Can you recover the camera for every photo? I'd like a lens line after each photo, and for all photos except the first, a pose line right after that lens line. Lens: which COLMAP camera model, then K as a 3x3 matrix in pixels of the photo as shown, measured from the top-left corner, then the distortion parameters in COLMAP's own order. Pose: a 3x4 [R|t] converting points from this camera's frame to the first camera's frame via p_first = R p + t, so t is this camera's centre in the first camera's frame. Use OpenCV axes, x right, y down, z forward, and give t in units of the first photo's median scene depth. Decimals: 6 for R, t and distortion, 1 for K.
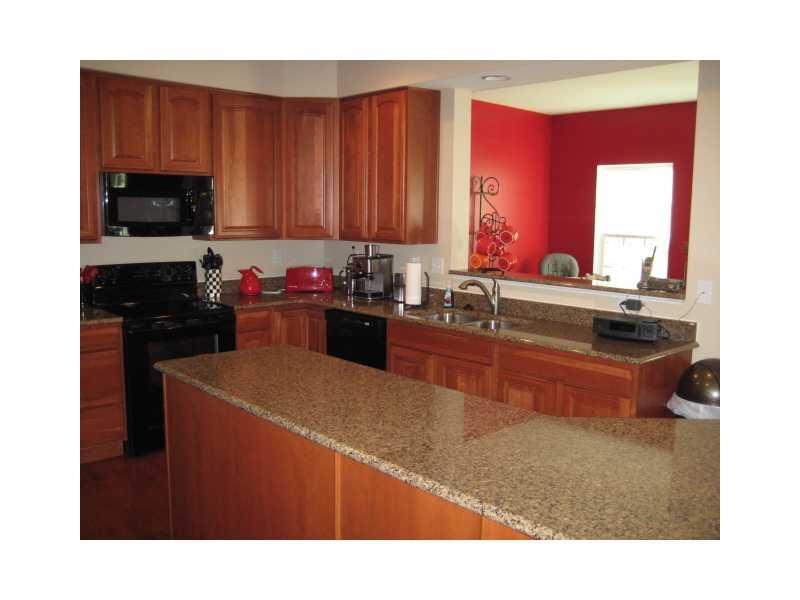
lens RADIAL K [[659.6, 0, 376.7], [0, 659.6, 299.2], [0, 0, 1]] dist [-0.051347, 0.002612]
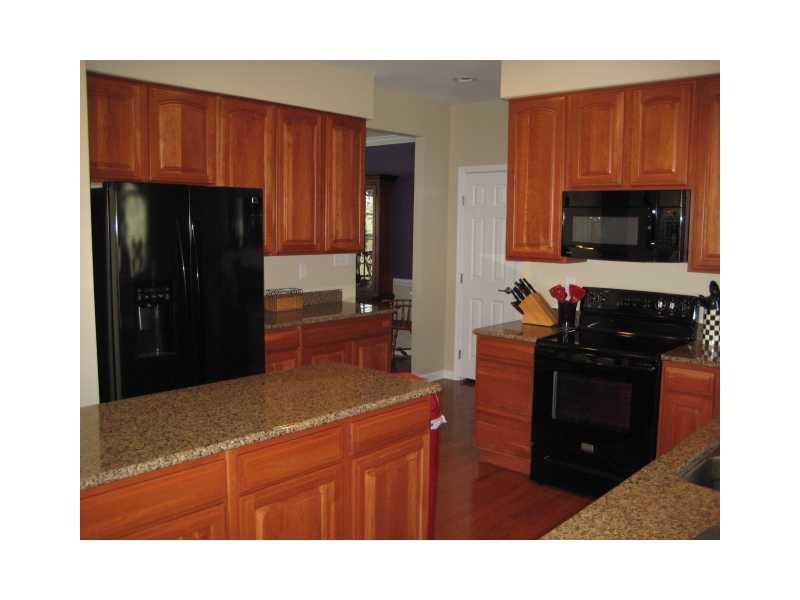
lens RADIAL K [[668.5, 0, 400.0], [0, 668.5, 300.0], [0, 0, 1]] dist [-0.092634, 0.002413]
pose [[0.083654, 0.105201, -0.990926, 0.481417], [-0.149112, 0.984537, 0.091934, -0.073034], [0.985275, 0.140068, 0.098047, 0.565597]]
